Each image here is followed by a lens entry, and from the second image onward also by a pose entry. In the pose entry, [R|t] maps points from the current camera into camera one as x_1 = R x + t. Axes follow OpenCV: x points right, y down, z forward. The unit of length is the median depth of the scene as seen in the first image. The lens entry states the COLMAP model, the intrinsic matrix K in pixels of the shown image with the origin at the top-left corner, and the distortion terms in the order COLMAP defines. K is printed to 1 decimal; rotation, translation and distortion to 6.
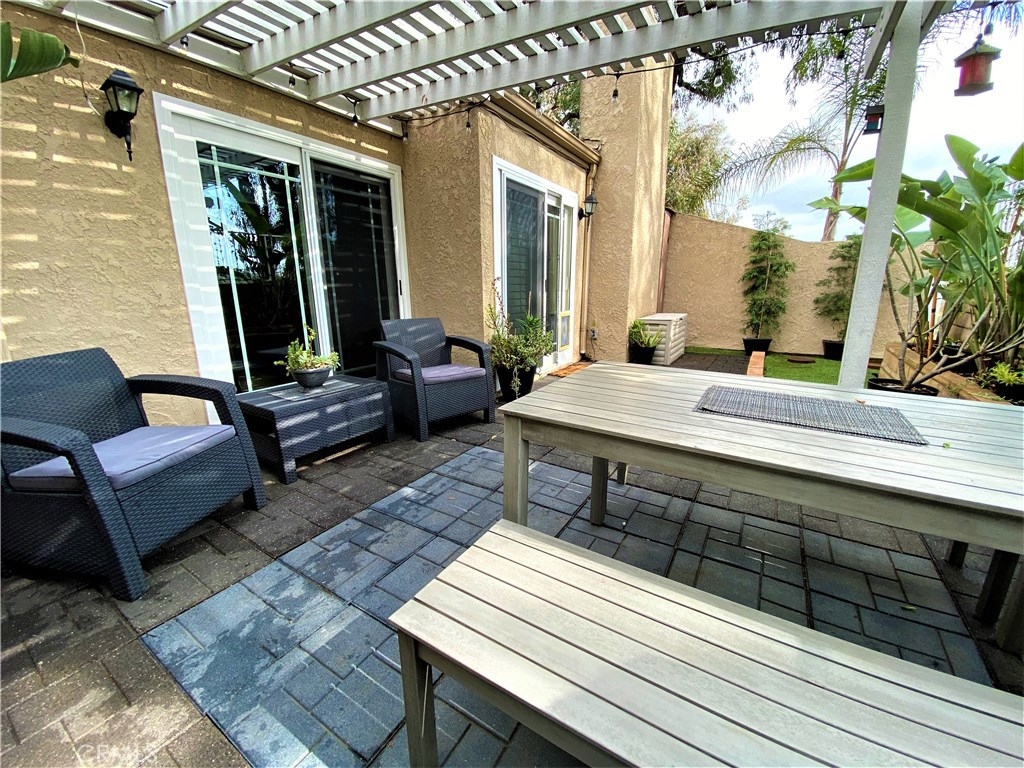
lens RADIAL K [[412.1, 0, 513.2], [0, 412.1, 379.5], [0, 0, 1]] dist [0.030276, -0.022009]
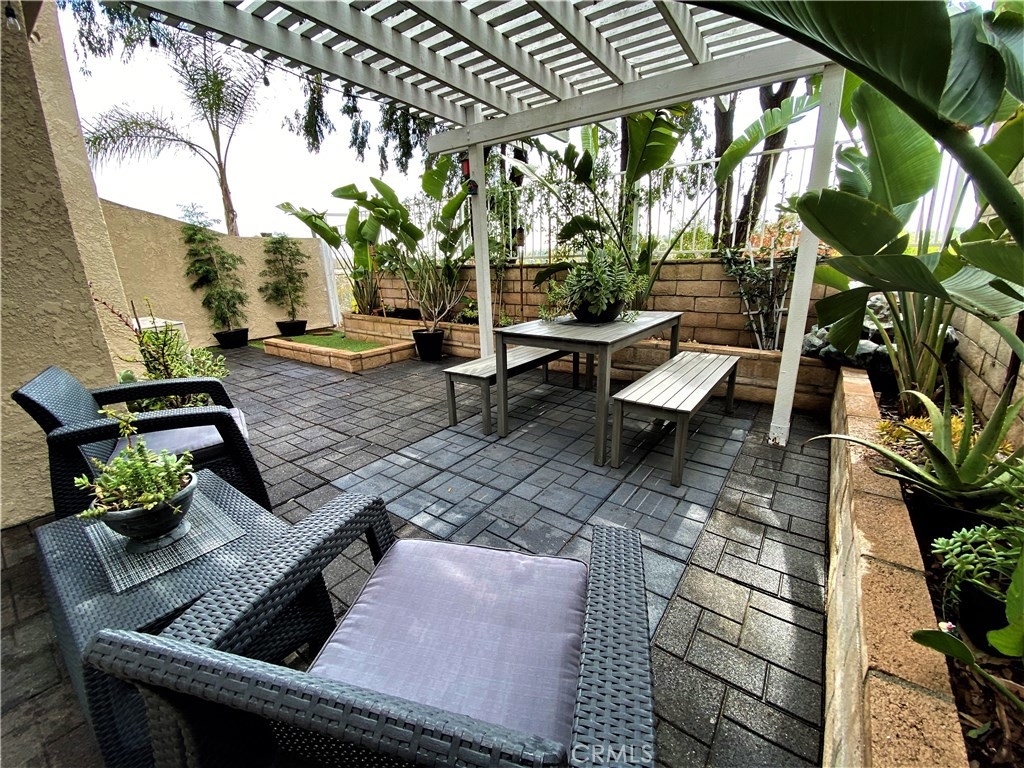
lens RADIAL K [[412.1, 0, 513.2], [0, 412.1, 379.5], [0, 0, 1]] dist [0.030276, -0.022009]
pose [[0.089263, -0.283046, 0.954943, -0.692527], [0.259453, 0.932278, 0.252076, -0.128775], [-0.961622, 0.225262, 0.156655, 0.404422]]
